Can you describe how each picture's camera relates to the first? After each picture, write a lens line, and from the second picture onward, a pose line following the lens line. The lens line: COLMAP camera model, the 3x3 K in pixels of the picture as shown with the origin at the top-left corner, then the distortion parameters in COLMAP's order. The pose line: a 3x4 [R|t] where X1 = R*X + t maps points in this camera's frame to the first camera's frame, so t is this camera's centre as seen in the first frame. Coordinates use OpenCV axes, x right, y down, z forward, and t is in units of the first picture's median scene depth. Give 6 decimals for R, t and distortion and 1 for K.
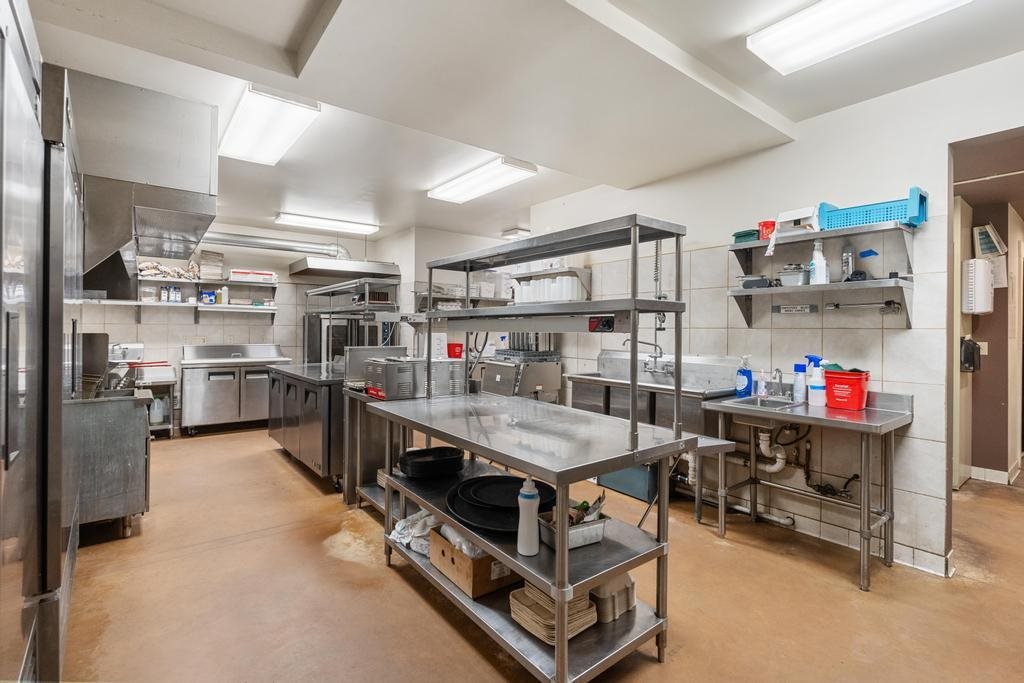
lens RADIAL K [[471.9, 0, 510.8], [0, 471.9, 327.3], [0, 0, 1]] dist [0.000775, -0.000090]
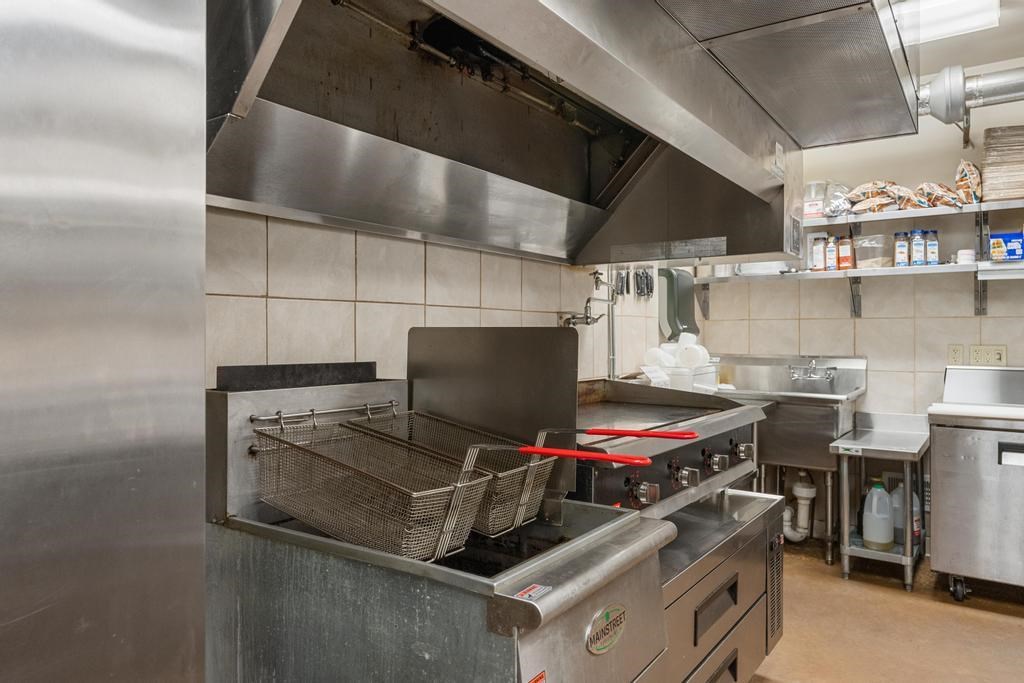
lens RADIAL K [[683.4, 0, 508.7], [0, 683.4, 329.9], [0, 0, 1]] dist [0.005643, -0.006006]
pose [[0.295857, -0.012890, -0.955145, -0.226097], [0.005401, 0.999916, -0.011821, 0.010753], [0.955217, -0.001661, 0.295901, 0.446505]]
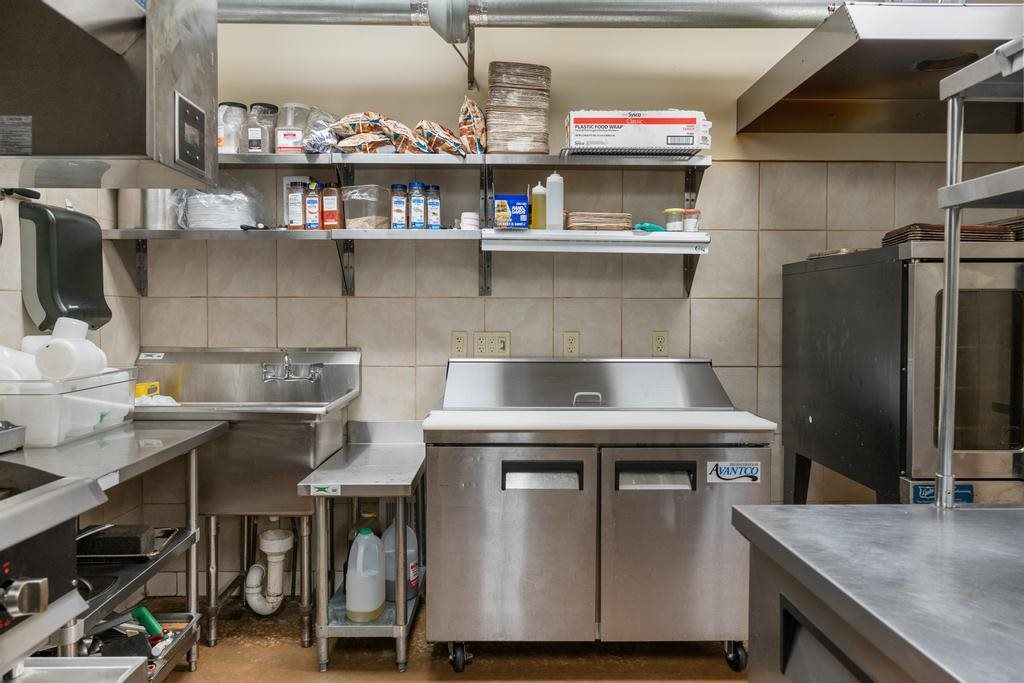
lens RADIAL K [[689.6, 0, 509.5], [0, 689.6, 332.5], [0, 0, 1]] dist [0.002721, -0.001962]
pose [[0.804199, 0.010832, -0.594261, -0.368963], [0.006394, 0.999618, 0.026874, 0.006400], [0.594325, -0.025412, 0.803823, 0.632696]]
